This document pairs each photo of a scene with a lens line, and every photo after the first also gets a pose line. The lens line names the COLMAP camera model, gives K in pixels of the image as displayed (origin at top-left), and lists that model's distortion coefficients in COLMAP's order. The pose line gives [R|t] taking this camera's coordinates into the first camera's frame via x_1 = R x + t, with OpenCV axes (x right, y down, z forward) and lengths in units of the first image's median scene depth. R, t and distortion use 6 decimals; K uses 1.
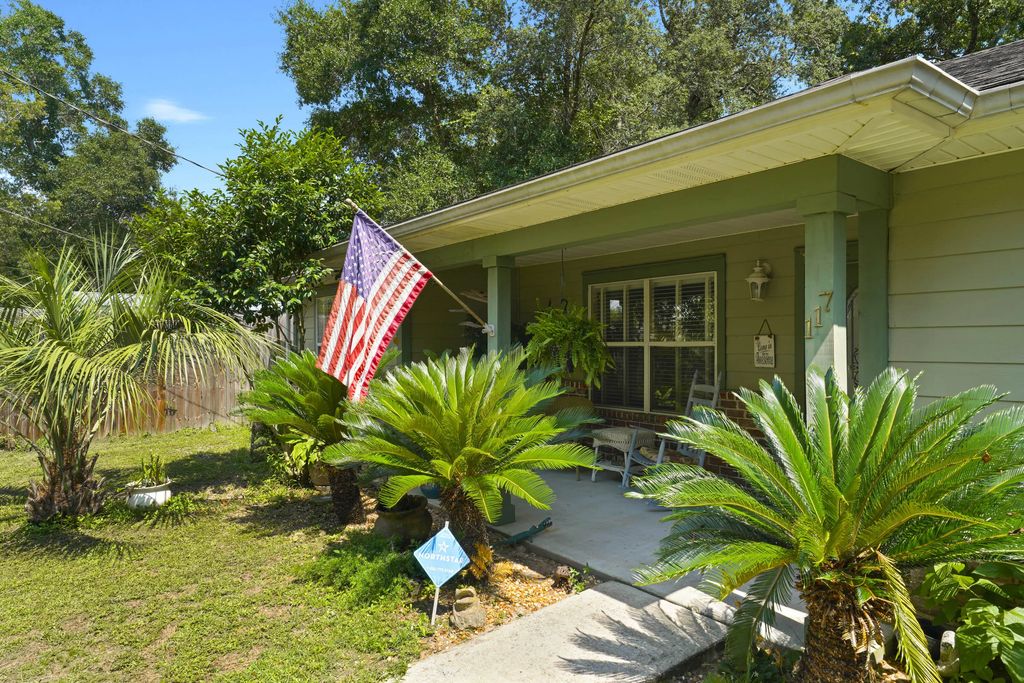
lens RADIAL K [[652.7, 0, 511.5], [0, 652.7, 341.4], [0, 0, 1]] dist [-0.003514, -0.000462]
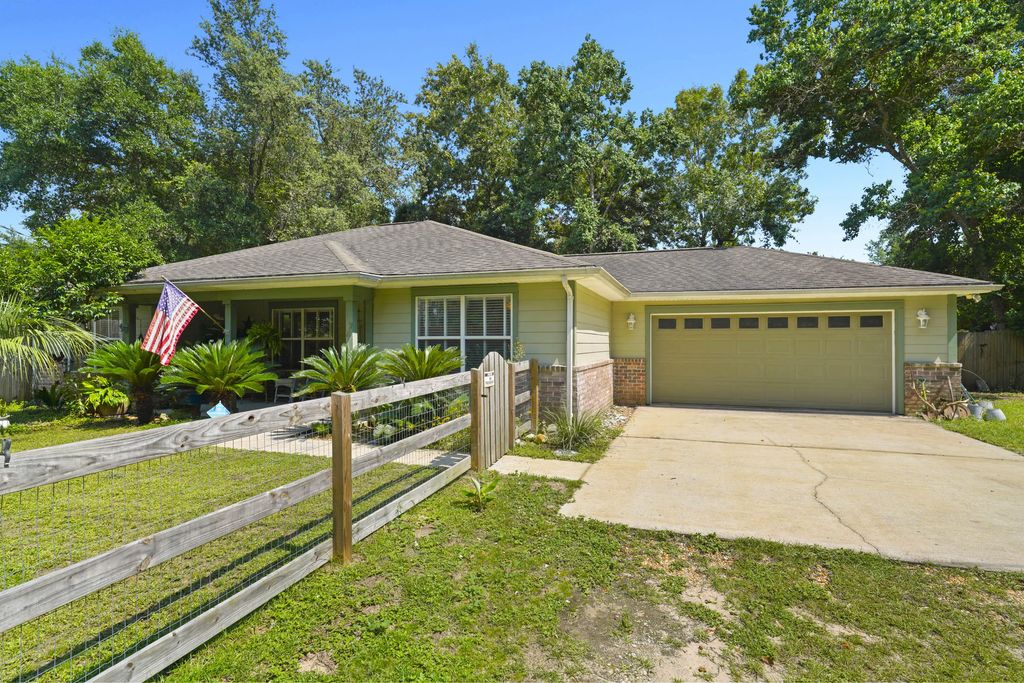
lens RADIAL K [[533.4, 0, 518.5], [0, 533.4, 336.5], [0, 0, 1]] dist [0.014934, 0.000424]
pose [[0.844722, 0.008335, 0.535140, -0.191782], [-0.004886, 0.999957, -0.007861, 0.008868], [-0.535183, 0.004026, 0.844727, -1.245642]]
